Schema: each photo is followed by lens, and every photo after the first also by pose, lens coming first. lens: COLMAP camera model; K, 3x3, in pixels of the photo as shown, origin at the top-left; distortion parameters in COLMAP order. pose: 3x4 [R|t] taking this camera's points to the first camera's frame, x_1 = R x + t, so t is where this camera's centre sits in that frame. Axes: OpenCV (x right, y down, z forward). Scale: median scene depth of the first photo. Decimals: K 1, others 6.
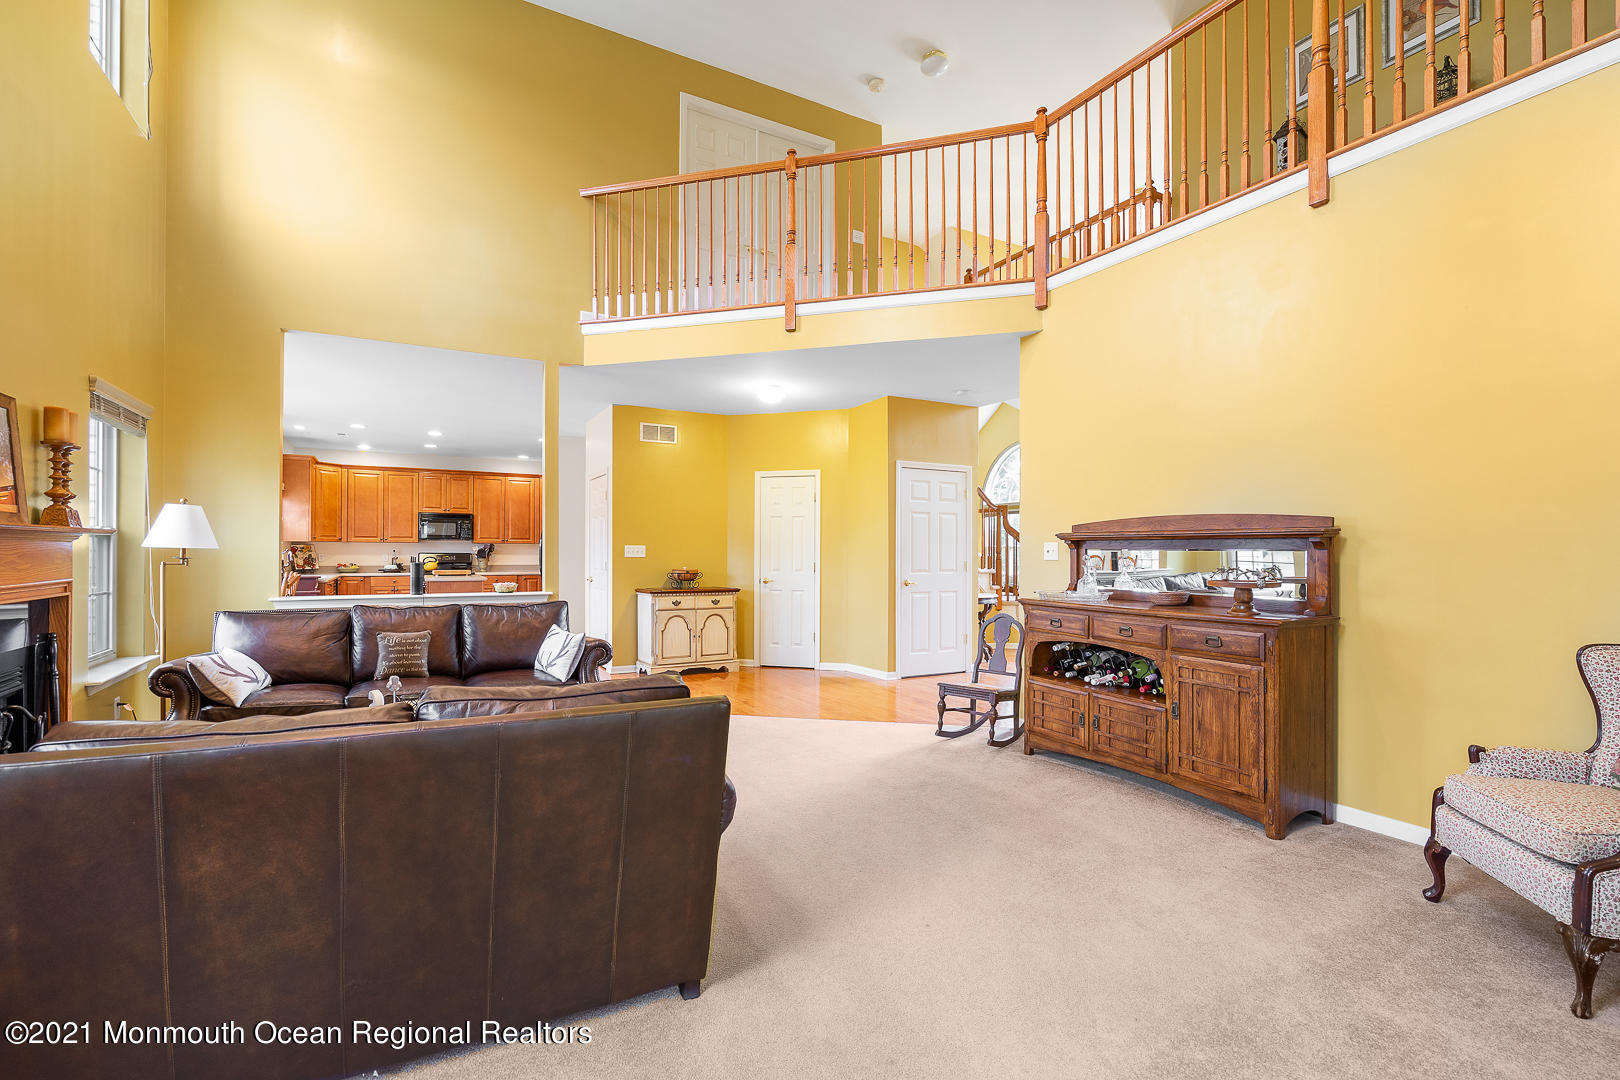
lens RADIAL K [[741.2, 0, 798.4], [0, 741.2, 552.0], [0, 0, 1]] dist [0.003991, 0.000225]
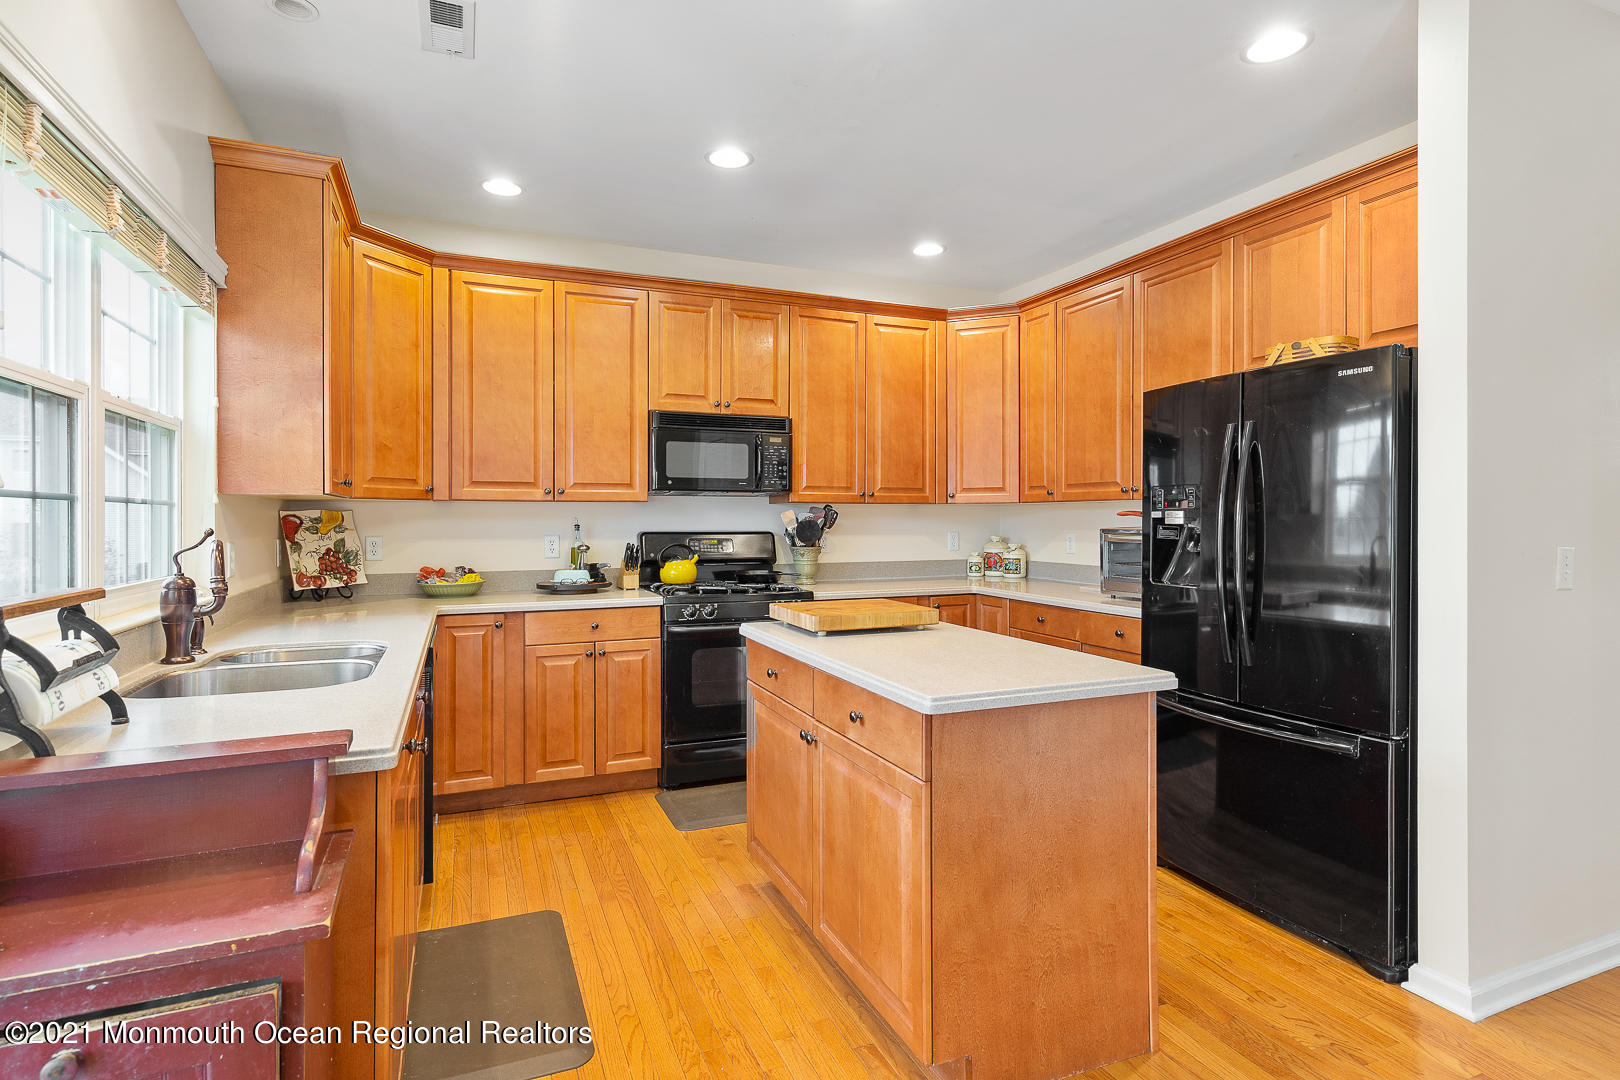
lens RADIAL K [[804.3, 0, 797.5], [0, 804.3, 530.5], [0, 0, 1]] dist [0.000487, 0.001287]
pose [[0.995164, -0.006235, -0.098030, -0.414168], [0.007253, 0.999923, 0.010038, -0.002869], [0.097960, -0.010700, 0.995133, 0.653275]]
